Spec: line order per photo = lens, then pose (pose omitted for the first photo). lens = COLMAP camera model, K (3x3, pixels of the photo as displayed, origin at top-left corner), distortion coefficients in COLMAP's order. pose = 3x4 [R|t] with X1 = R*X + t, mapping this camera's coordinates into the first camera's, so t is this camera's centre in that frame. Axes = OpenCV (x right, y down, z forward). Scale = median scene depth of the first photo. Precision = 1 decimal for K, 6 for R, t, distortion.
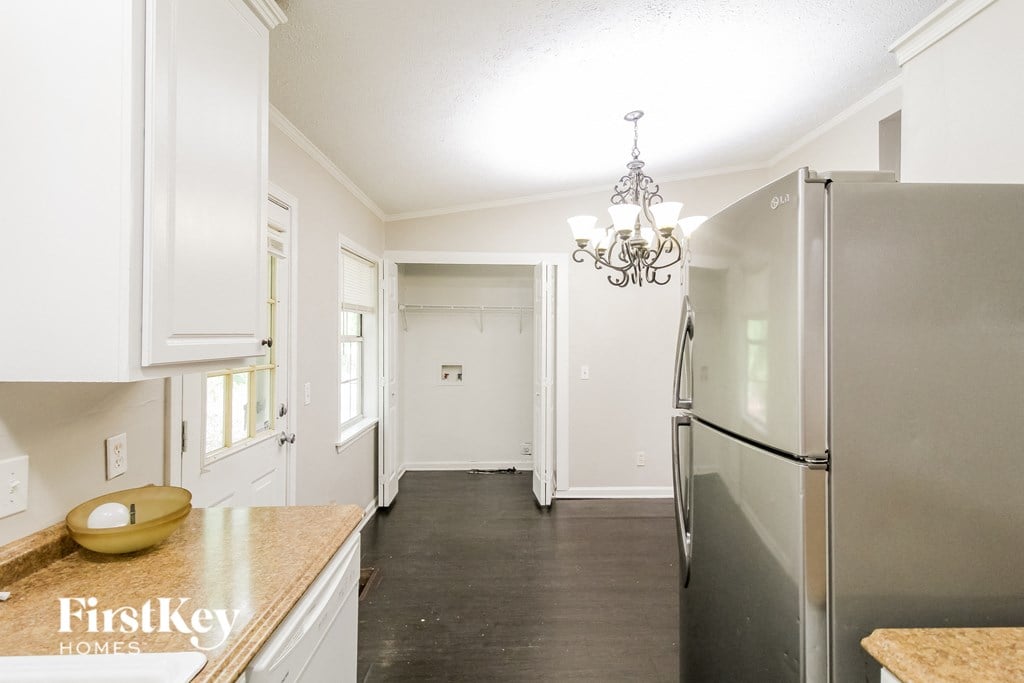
lens RADIAL K [[417.2, 0, 512.0], [0, 417.2, 341.5], [0, 0, 1]] dist [-0.000303, 0.000160]
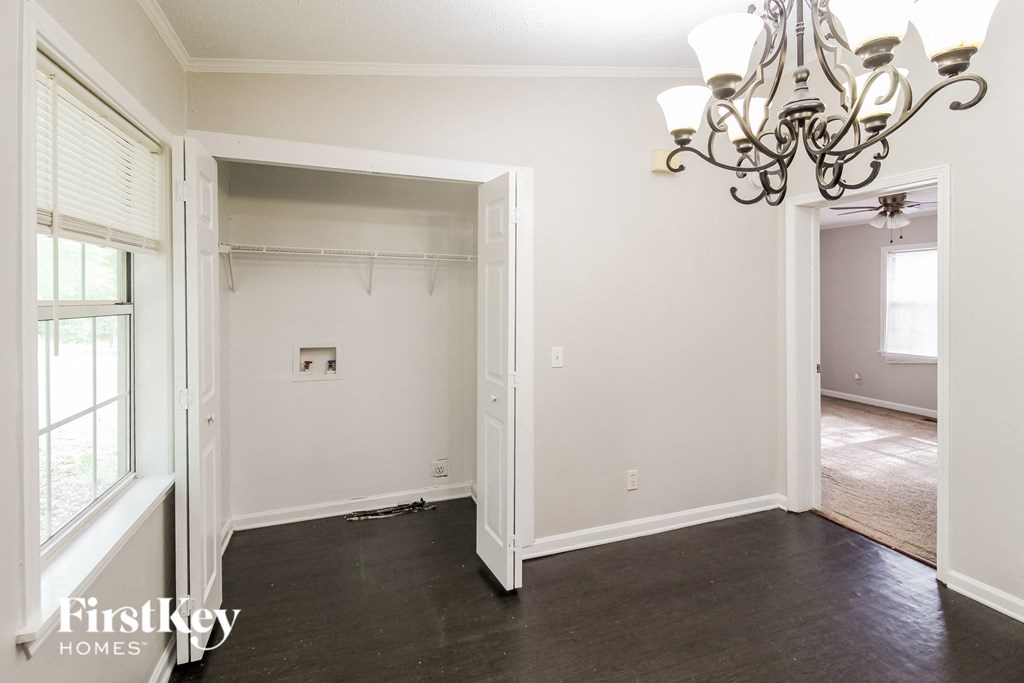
lens RADIAL K [[457.9, 0, 515.7], [0, 457.9, 304.0], [0, 0, 1]] dist [-0.003316, -0.000140]
pose [[0.949298, -0.007495, 0.314287, -0.104329], [0.007758, 0.999970, 0.000416, -0.006897], [-0.314281, 0.002044, 0.949328, 0.351937]]
